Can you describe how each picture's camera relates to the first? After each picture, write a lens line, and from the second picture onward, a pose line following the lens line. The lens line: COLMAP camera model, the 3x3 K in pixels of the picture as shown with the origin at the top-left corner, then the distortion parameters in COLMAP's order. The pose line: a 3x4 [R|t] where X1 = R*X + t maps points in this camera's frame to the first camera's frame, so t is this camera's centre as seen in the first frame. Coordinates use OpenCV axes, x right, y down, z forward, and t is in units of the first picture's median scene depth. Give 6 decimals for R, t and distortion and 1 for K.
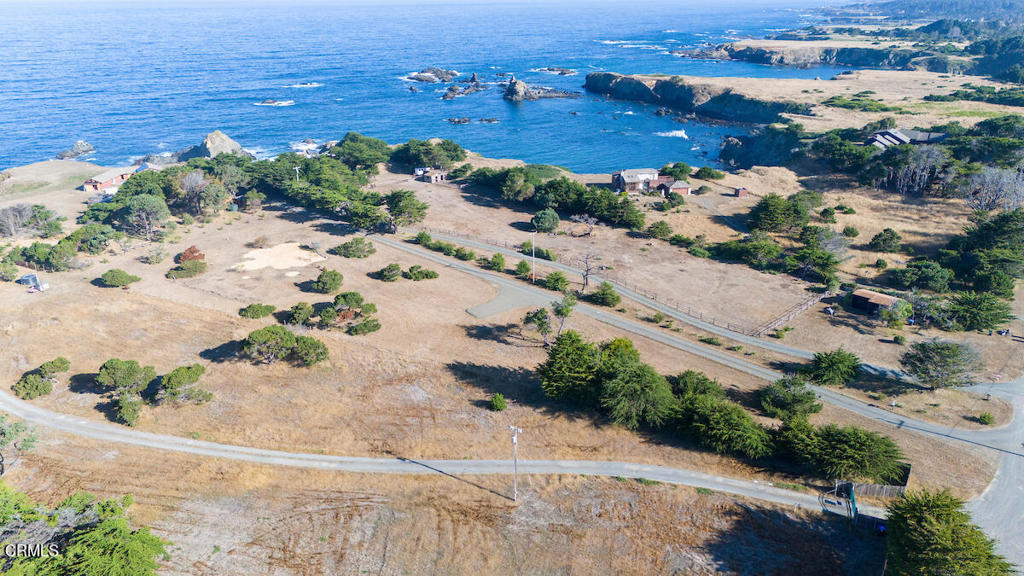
lens RADIAL K [[753.1, 0, 508.6], [0, 753.1, 286.4], [0, 0, 1]] dist [0.067776, -0.062657]
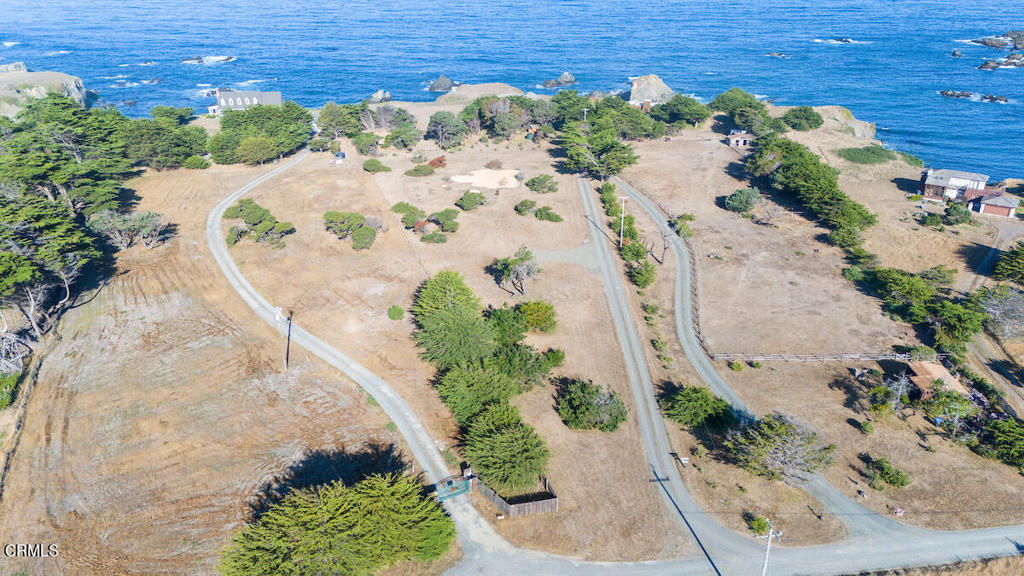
lens RADIAL K [[755.0, 0, 508.4], [0, 755.0, 288.6], [0, 0, 1]] dist [0.059047, -0.054639]
pose [[0.705019, 0.289406, -0.647451, 0.500841], [-0.249656, 0.955788, 0.155376, -0.060987], [0.663792, 0.052097, 0.746100, 0.151670]]
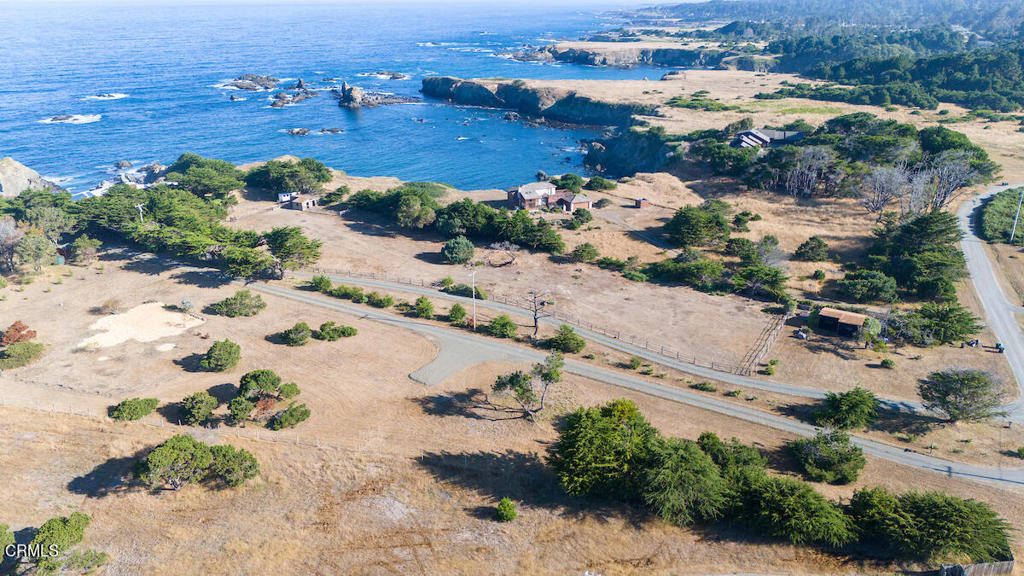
lens RADIAL K [[755.0, 0, 509.8], [0, 755.0, 290.5], [0, 0, 1]] dist [0.059047, -0.054639]
pose [[0.971337, -0.084052, 0.222352, -0.097968], [0.083581, 0.996434, 0.011549, -0.048633], [-0.222530, 0.007367, 0.974898, 0.131976]]
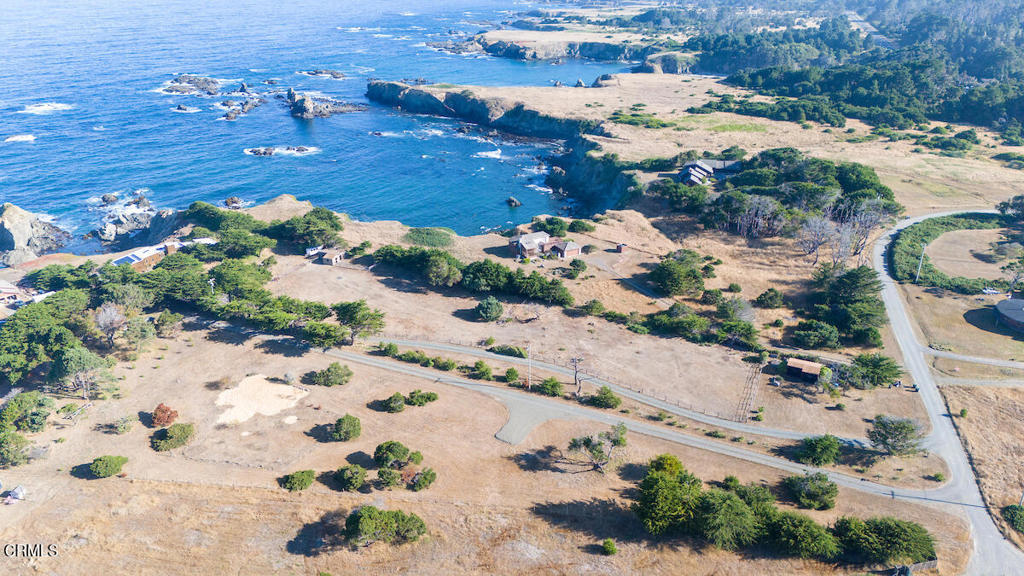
lens RADIAL K [[755.0, 0, 511.2], [0, 755.0, 290.1], [0, 0, 1]] dist [0.059047, -0.054639]
pose [[0.937769, -0.129410, 0.322245, -0.279339], [0.115503, 0.991370, 0.061999, -0.188467], [-0.327487, -0.020921, 0.944624, -0.020265]]
